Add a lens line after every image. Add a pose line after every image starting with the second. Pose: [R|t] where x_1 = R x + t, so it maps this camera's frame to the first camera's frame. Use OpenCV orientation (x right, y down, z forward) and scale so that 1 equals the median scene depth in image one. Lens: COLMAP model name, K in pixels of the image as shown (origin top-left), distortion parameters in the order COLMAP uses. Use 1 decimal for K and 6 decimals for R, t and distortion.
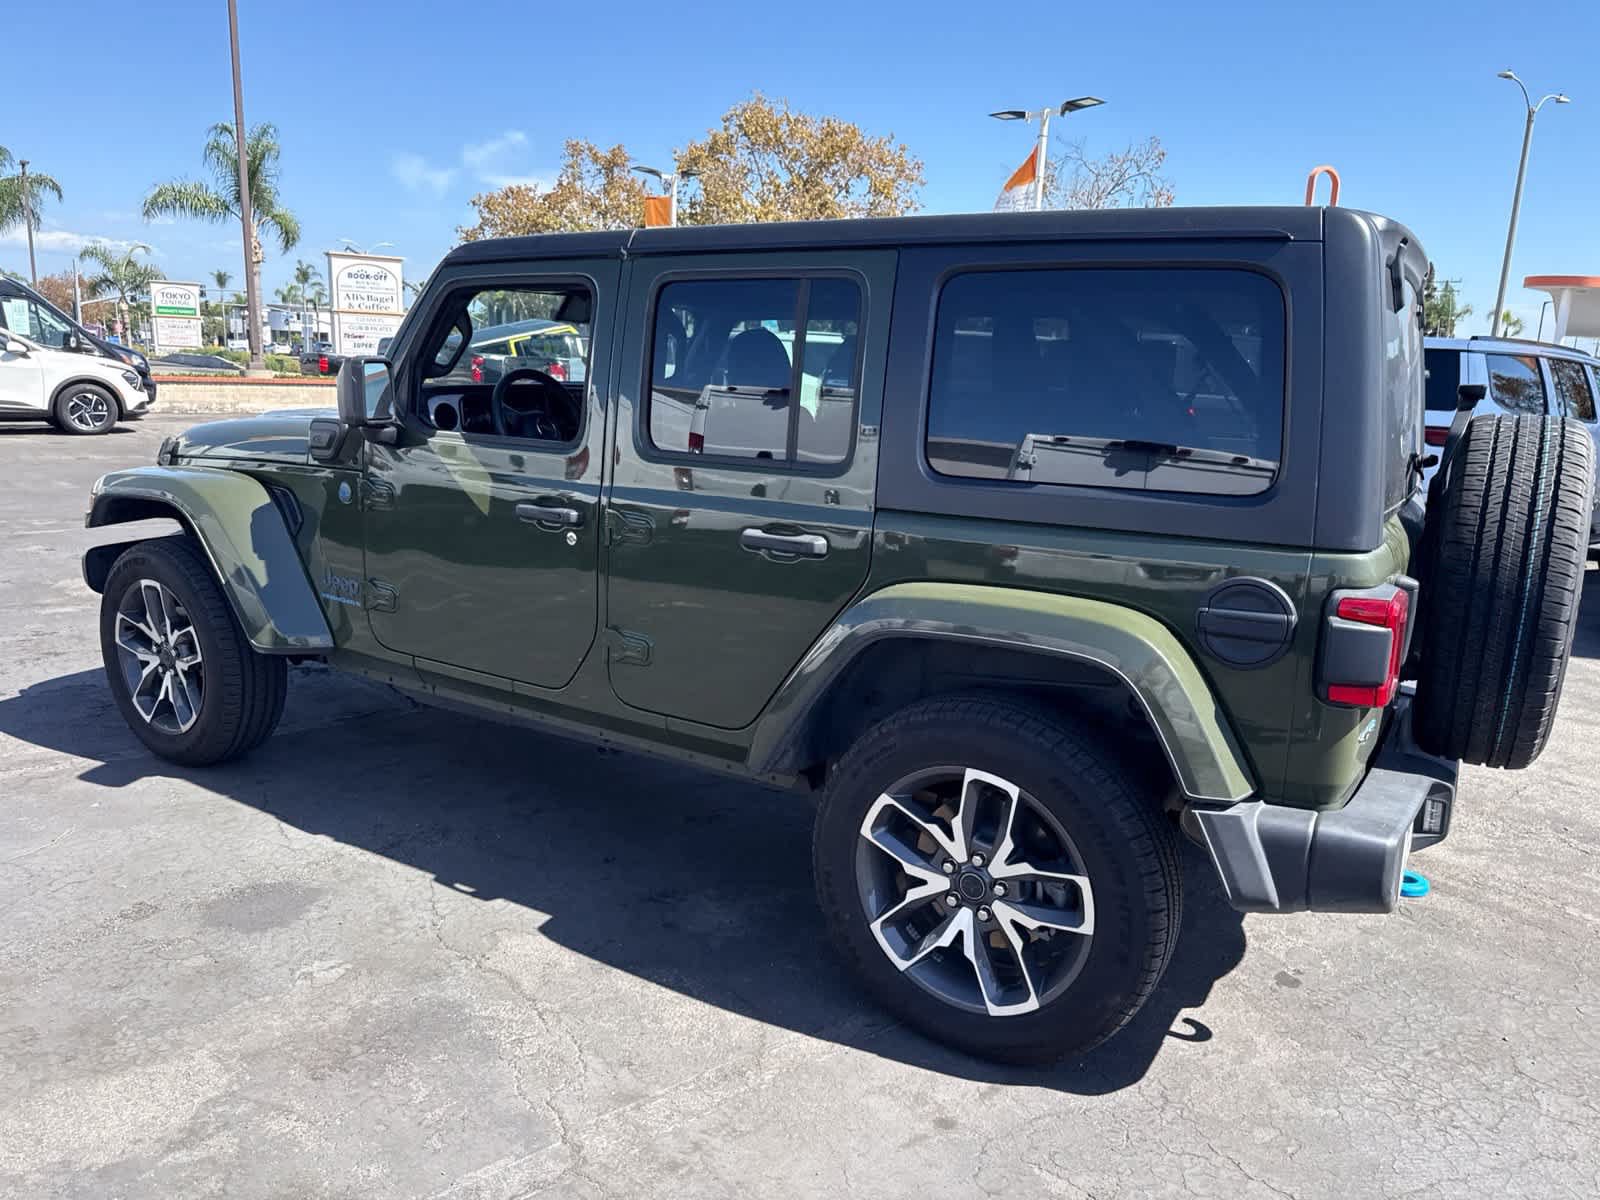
lens RADIAL K [[1141.4, 0, 810.2], [0, 1141.4, 601.3], [0, 0, 1]] dist [0.037566, -0.048617]
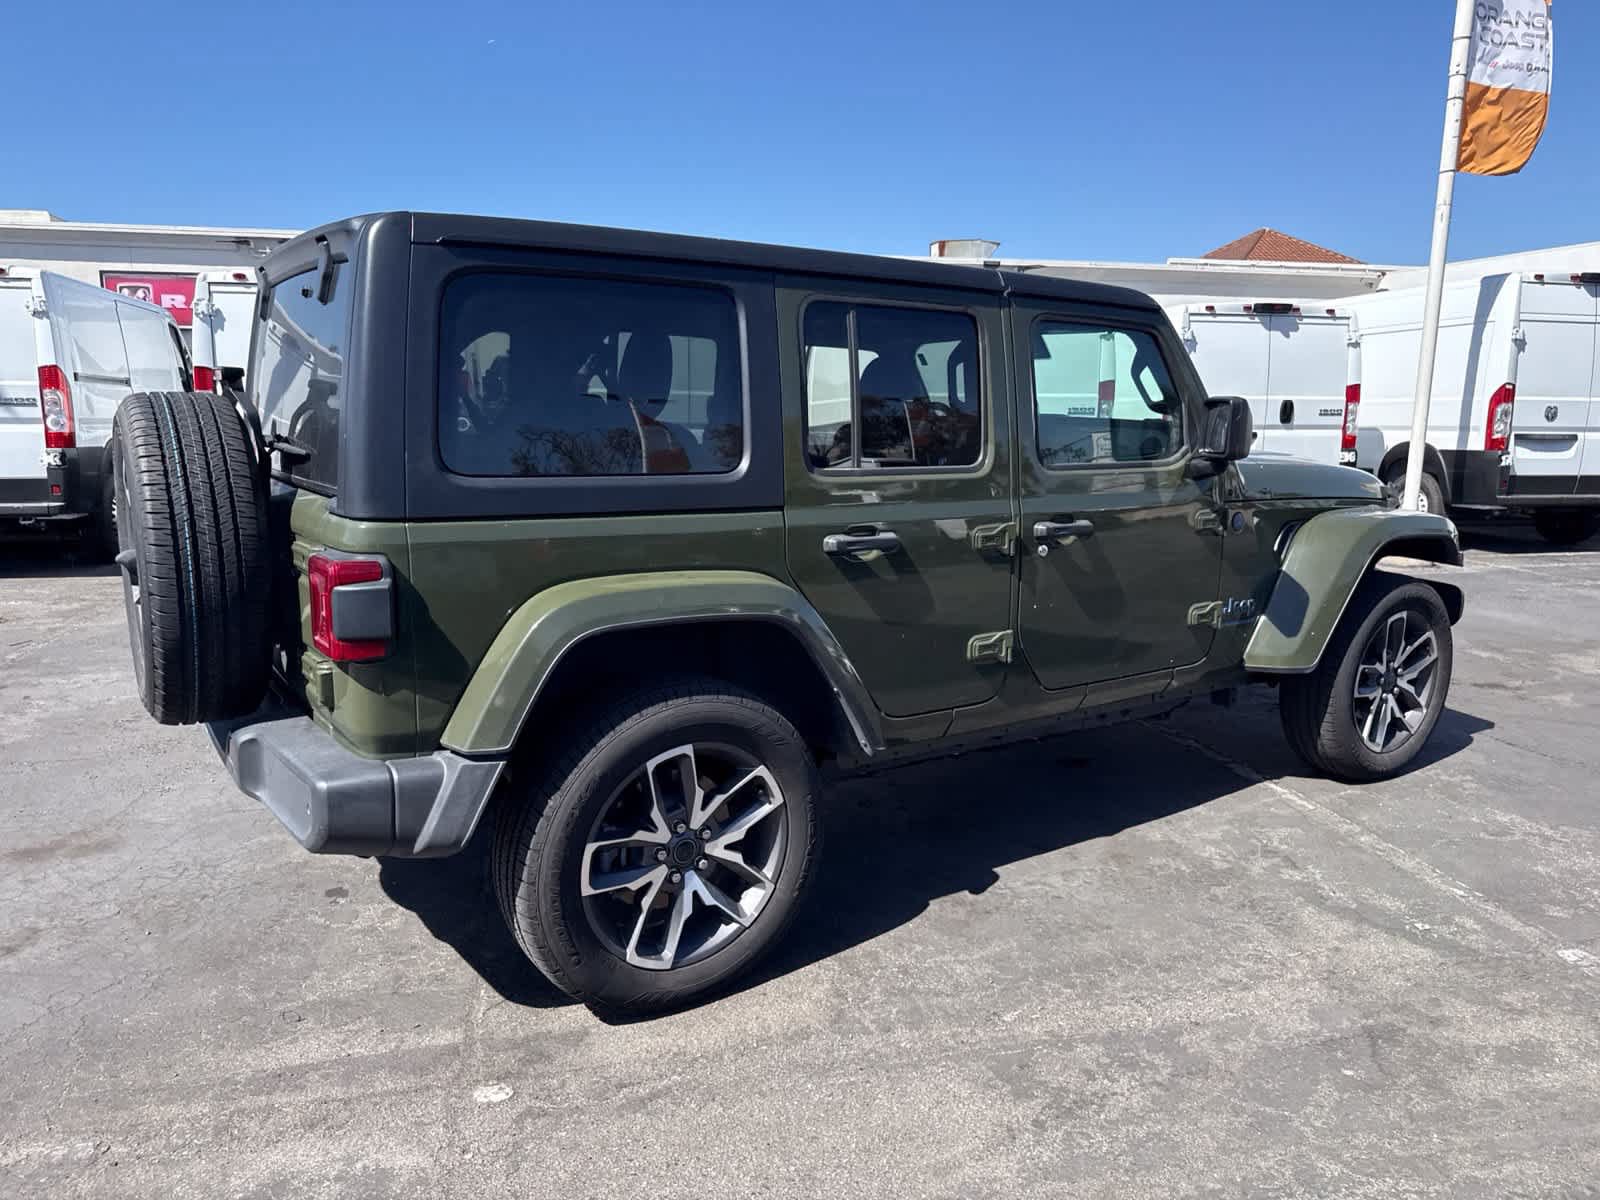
lens RADIAL K [[1141.4, 0, 810.2], [0, 1141.4, 601.3], [0, 0, 1]] dist [0.037566, -0.048617]
pose [[-0.436378, 0.116162, -0.892233, 1.015698], [-0.214429, 0.949634, 0.228509, -0.262060], [0.873839, 0.291037, -0.389491, 1.504734]]
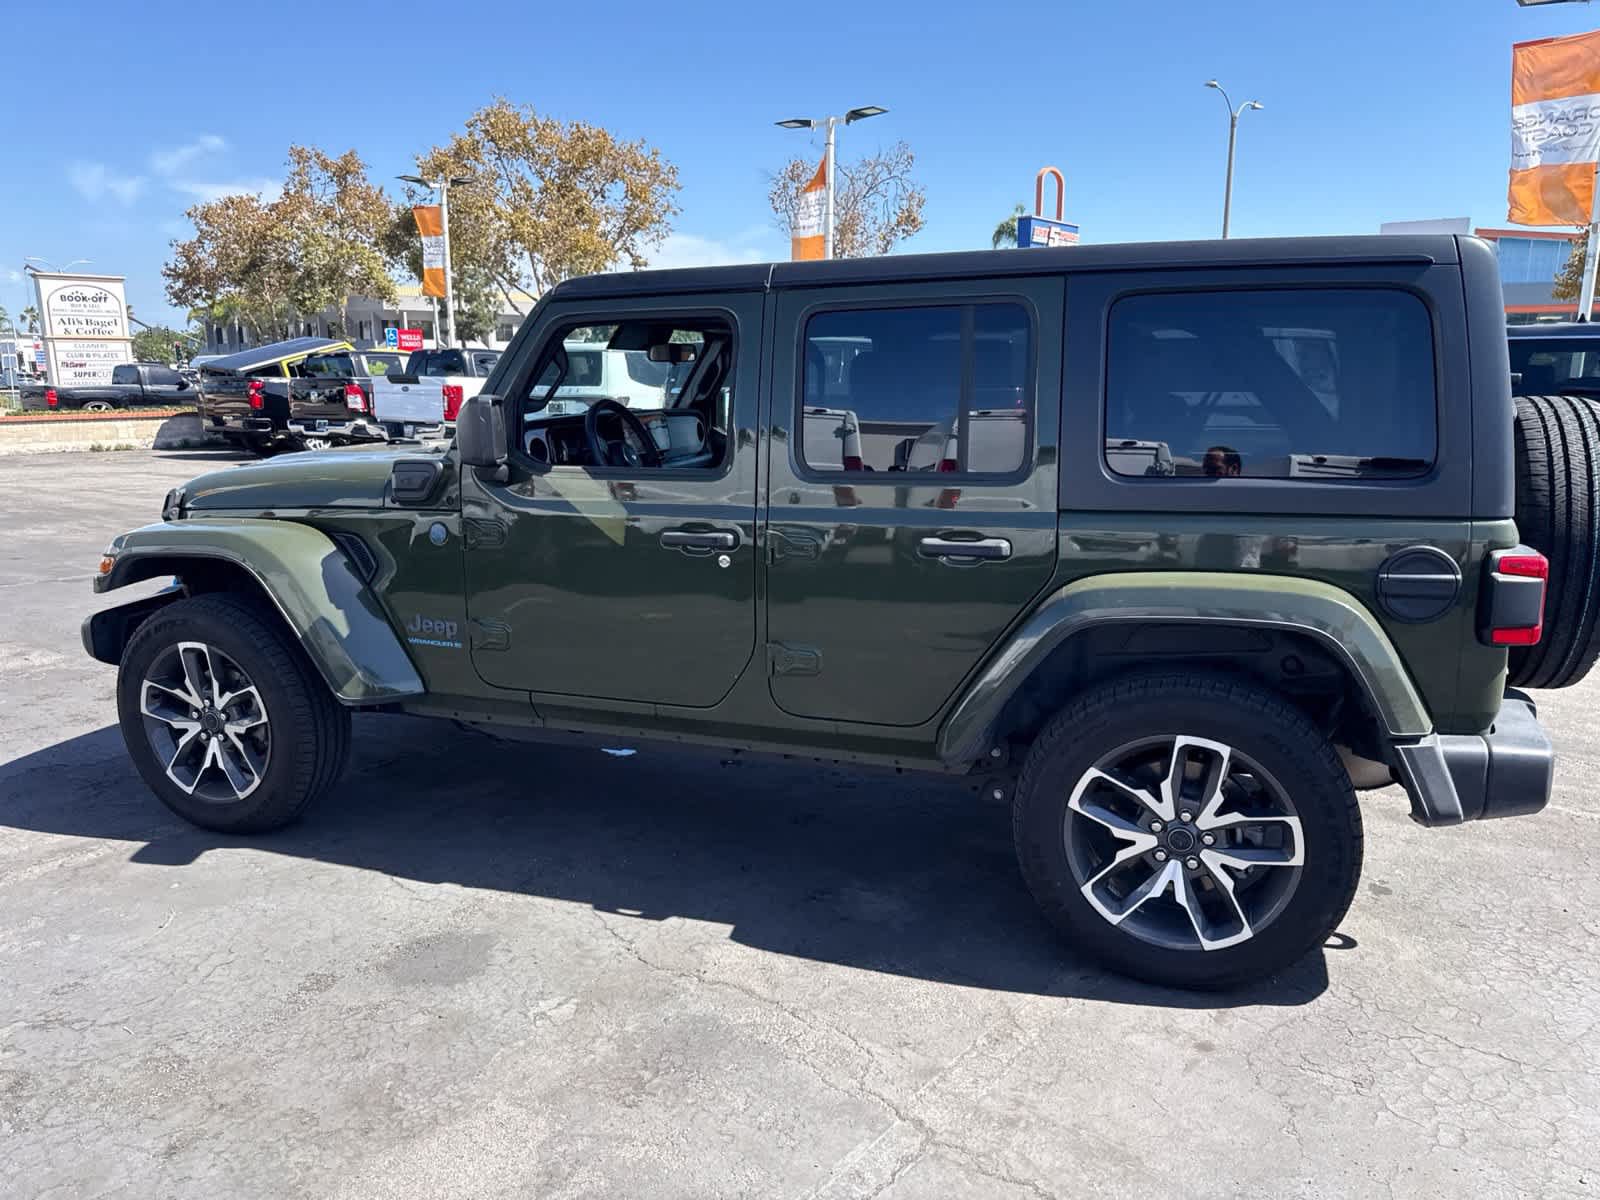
lens RADIAL K [[1141.4, 0, 810.2], [0, 1141.4, 601.3], [0, 0, 1]] dist [0.037566, -0.048617]
pose [[0.975957, -0.085349, 0.200556, -0.302831], [0.085724, 0.996295, 0.006829, -0.016701], [-0.200396, 0.010528, 0.979658, -0.024246]]
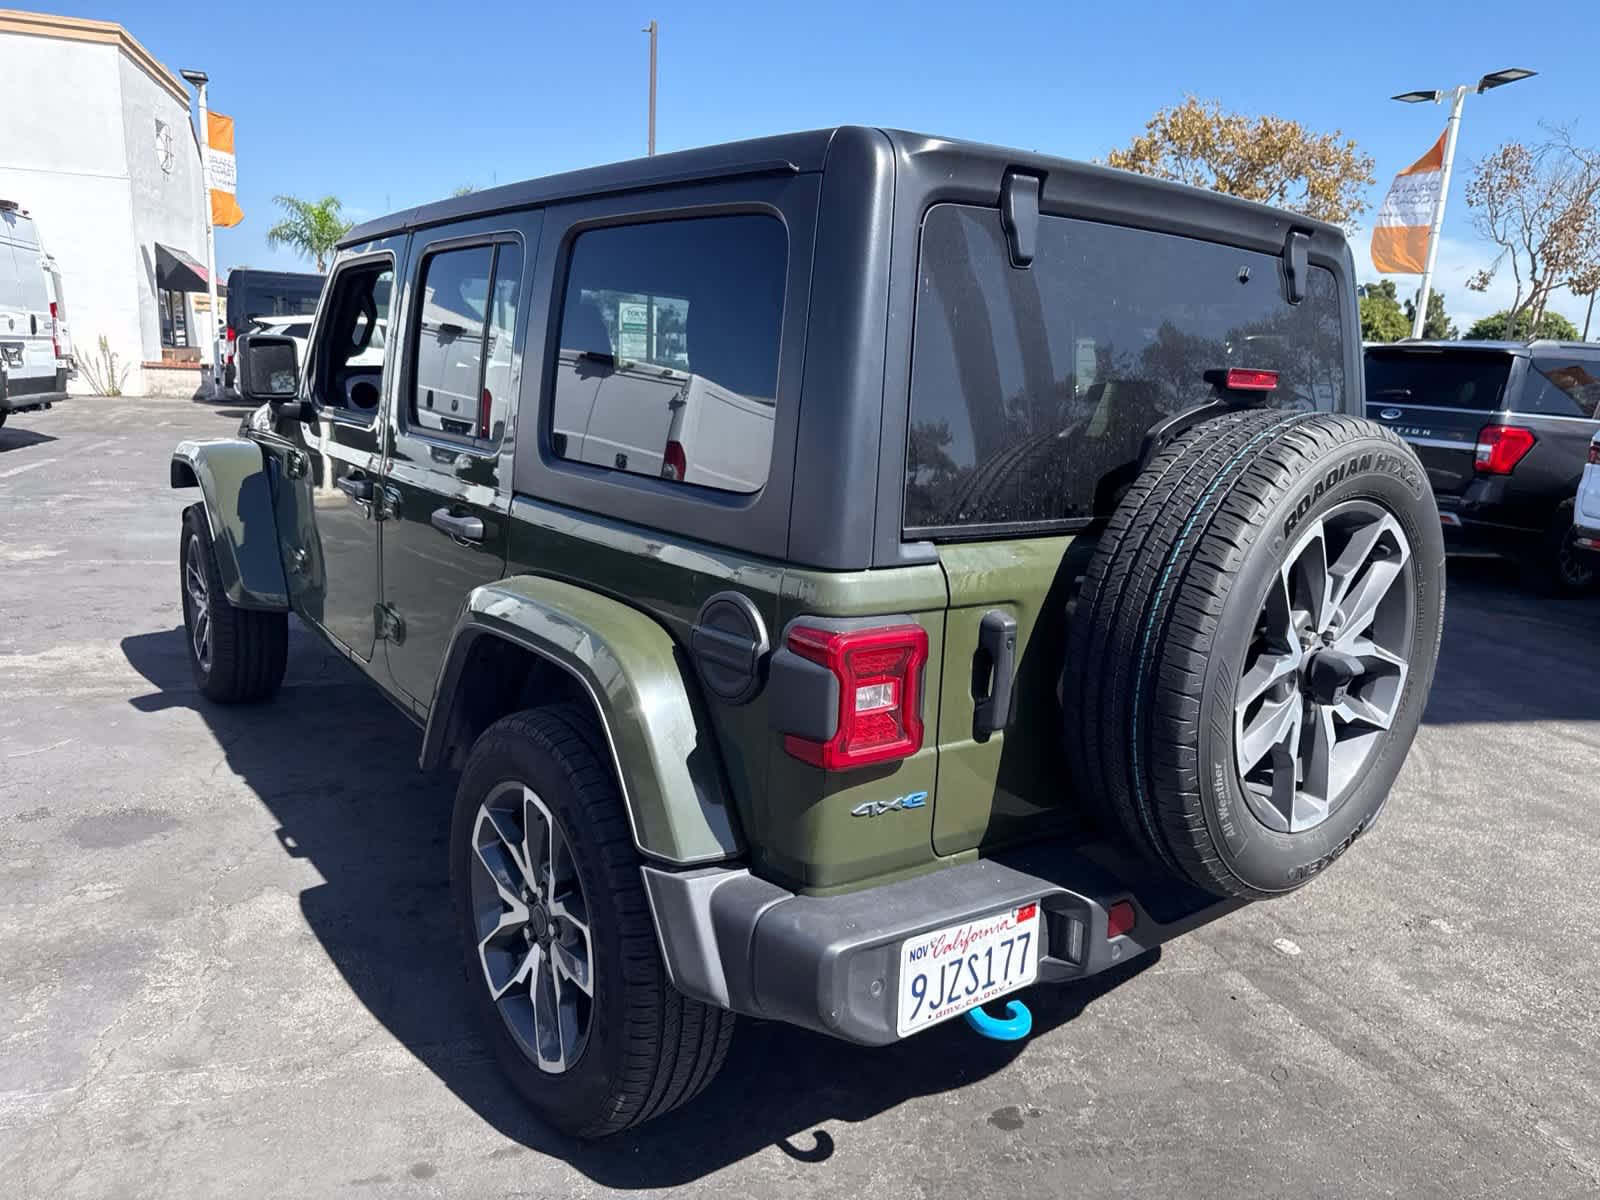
lens RADIAL K [[1141.4, 0, 810.2], [0, 1141.4, 601.3], [0, 0, 1]] dist [0.037566, -0.048617]
pose [[0.932074, 0.086303, -0.351837, 0.455053], [-0.090831, 0.995860, 0.003650, -0.014294], [0.350696, 0.028555, 0.936054, 0.168666]]
